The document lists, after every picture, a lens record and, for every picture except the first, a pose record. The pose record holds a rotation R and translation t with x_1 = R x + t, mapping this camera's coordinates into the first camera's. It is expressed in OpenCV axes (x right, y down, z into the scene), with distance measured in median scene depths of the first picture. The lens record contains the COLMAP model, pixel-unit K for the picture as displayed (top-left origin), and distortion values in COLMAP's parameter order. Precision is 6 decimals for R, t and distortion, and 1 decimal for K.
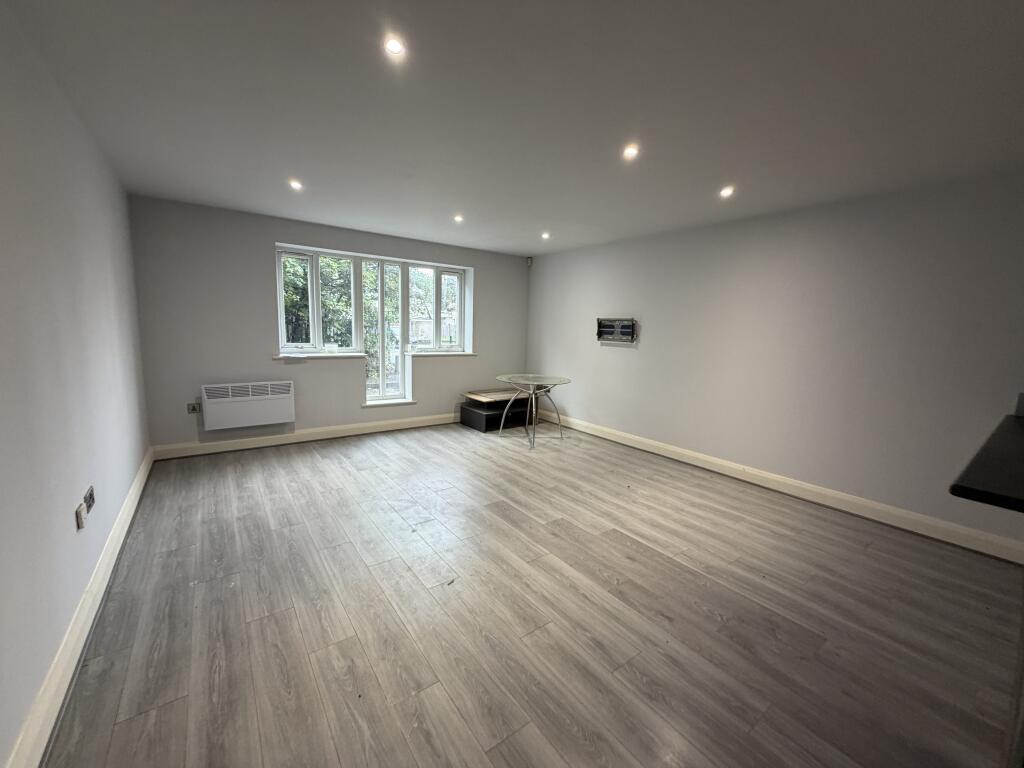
lens RADIAL K [[406.8, 0, 508.9], [0, 406.8, 385.4], [0, 0, 1]] dist [-0.000474, 0.000292]
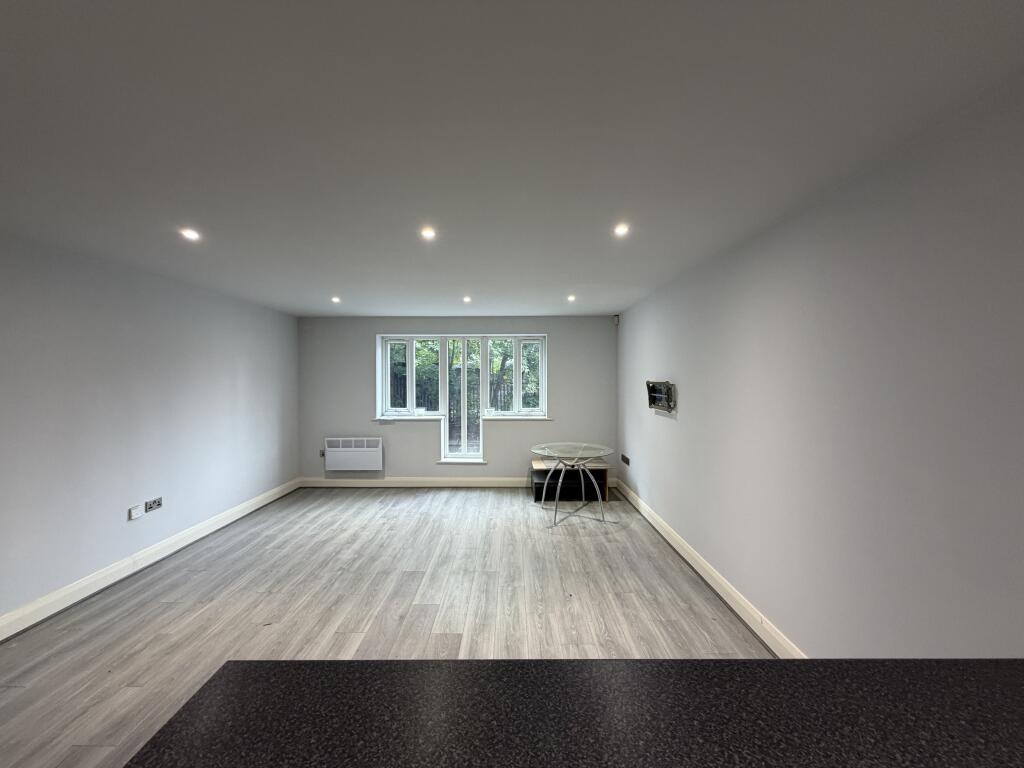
lens RADIAL K [[406.8, 0, 508.9], [0, 406.8, 385.4], [0, 0, 1]] dist [-0.000474, 0.000292]
pose [[0.801952, -0.021981, -0.596984, 0.638721], [-0.056670, 0.992017, -0.112652, -0.060958], [0.594694, 0.124172, 0.794305, 0.221163]]
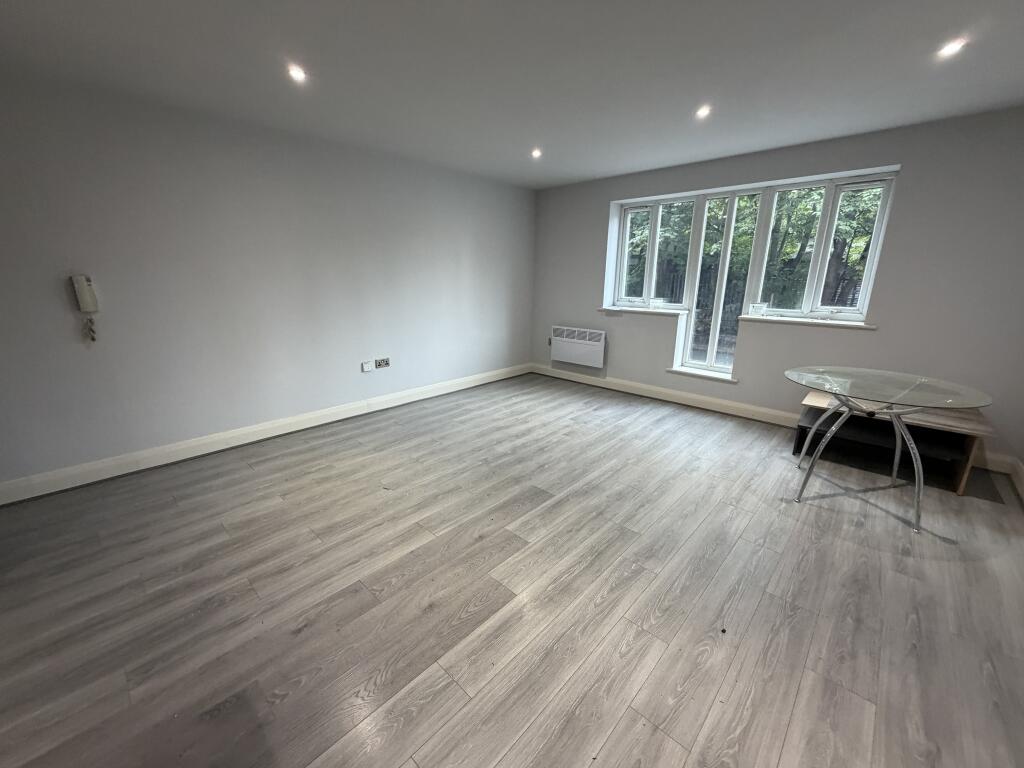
lens RADIAL K [[406.8, 0, 508.9], [0, 406.8, 385.4], [0, 0, 1]] dist [-0.000474, 0.000292]
pose [[0.176784, 0.228282, -0.957411, 0.577615], [-0.137870, 0.968884, 0.205560, -0.067631], [0.974546, 0.095659, 0.202756, 0.608454]]
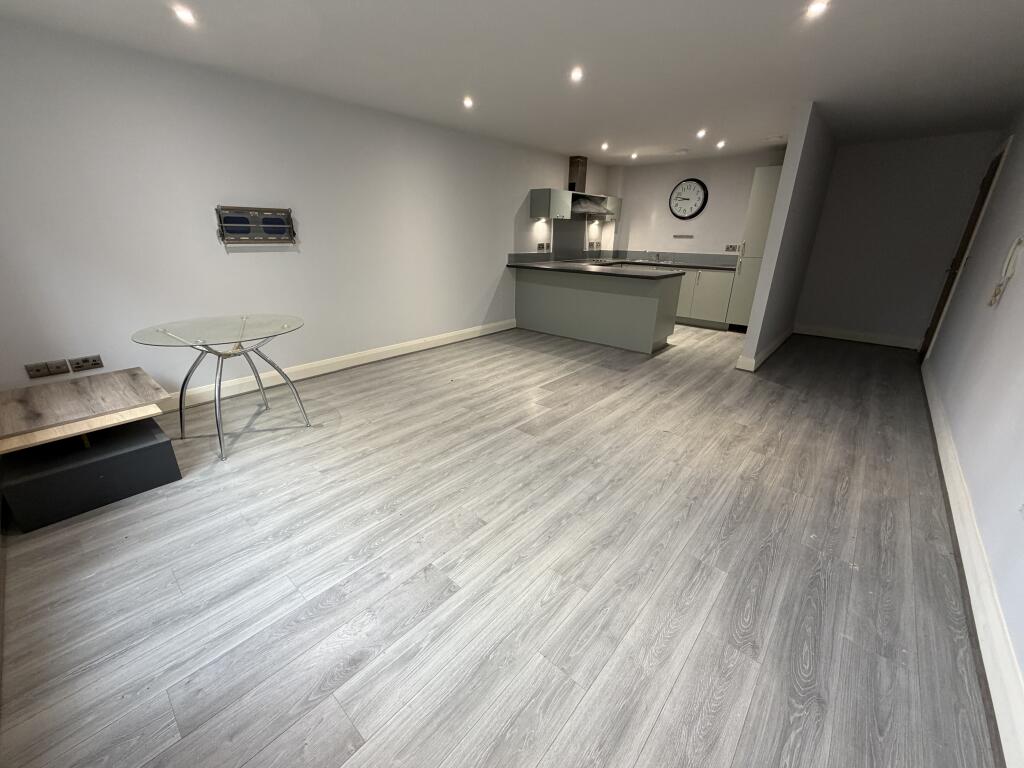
lens RADIAL K [[406.8, 0, 508.9], [0, 406.8, 385.4], [0, 0, 1]] dist [-0.000474, 0.000292]
pose [[-0.210336, -0.375908, 0.902470, -0.673344], [0.121439, 0.905925, 0.405651, -0.150836], [-0.970057, 0.194918, -0.144898, 0.943500]]
